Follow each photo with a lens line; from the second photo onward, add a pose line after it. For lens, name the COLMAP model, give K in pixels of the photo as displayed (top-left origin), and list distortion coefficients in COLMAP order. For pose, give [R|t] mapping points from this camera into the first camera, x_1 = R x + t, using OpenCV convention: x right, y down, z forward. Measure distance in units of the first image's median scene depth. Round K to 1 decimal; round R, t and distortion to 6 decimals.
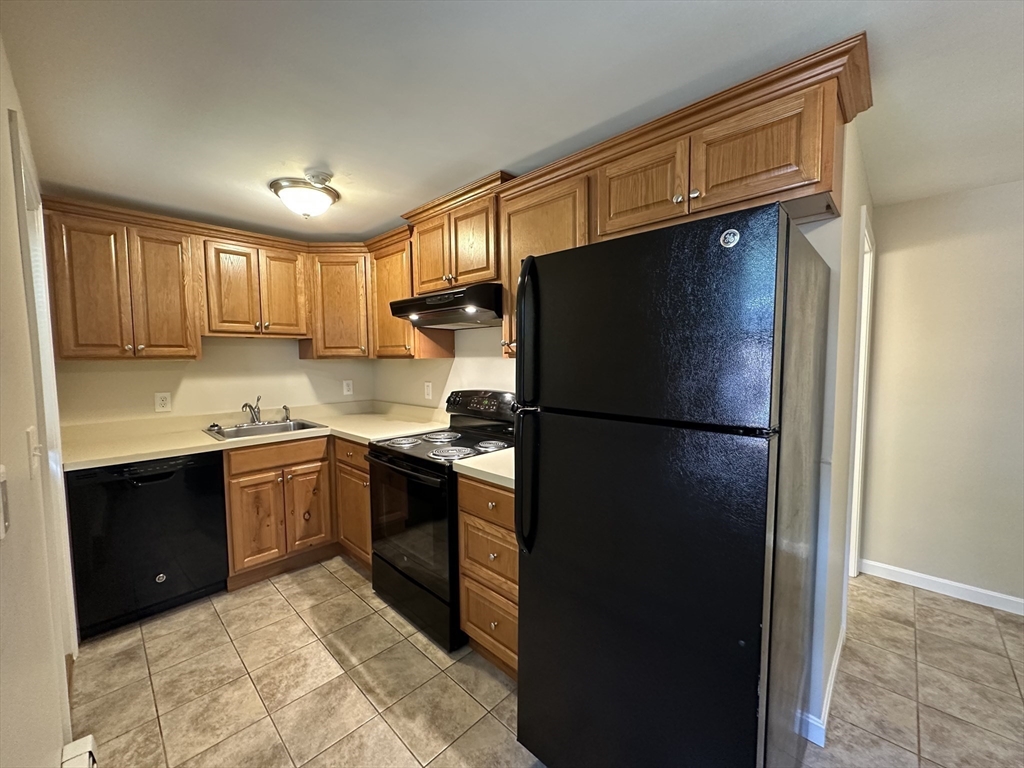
lens RADIAL K [[409.6, 0, 510.0], [0, 409.6, 382.6], [0, 0, 1]] dist [-0.001752, 0.000317]
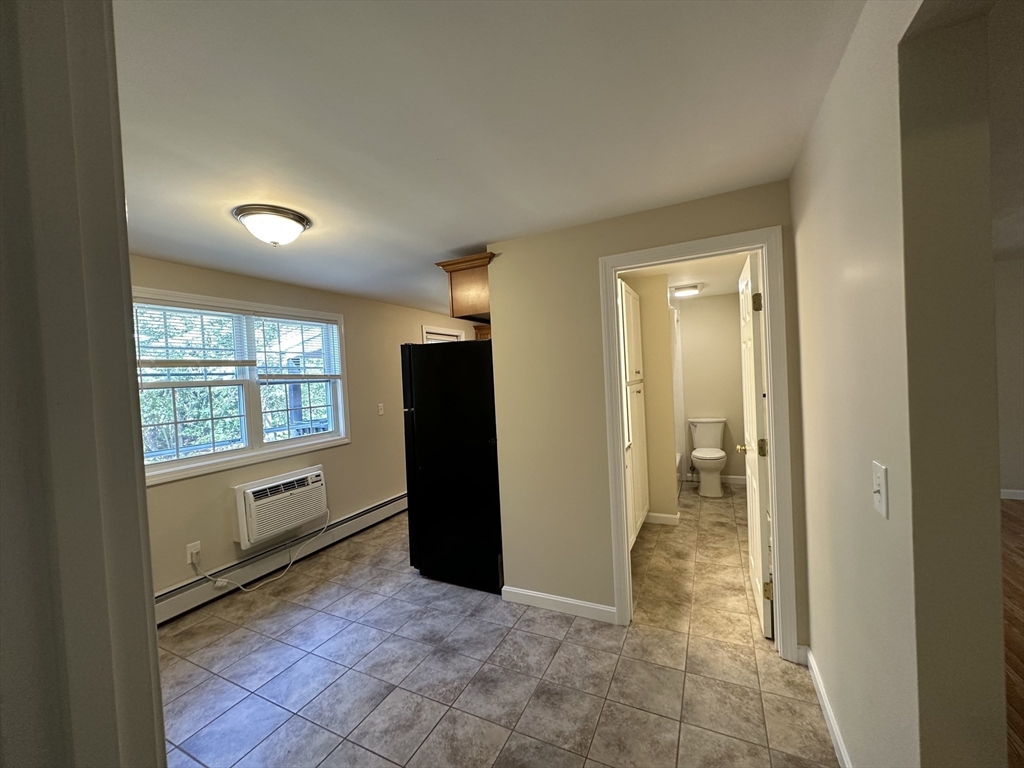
lens RADIAL K [[409.6, 0, 508.6], [0, 409.6, 382.2], [0, 0, 1]] dist [-0.001752, 0.000317]
pose [[0.302542, 0.011653, -0.953065, 1.958713], [-0.013555, 0.999877, 0.007922, -0.061919], [0.953040, 0.010522, 0.302663, 0.372043]]
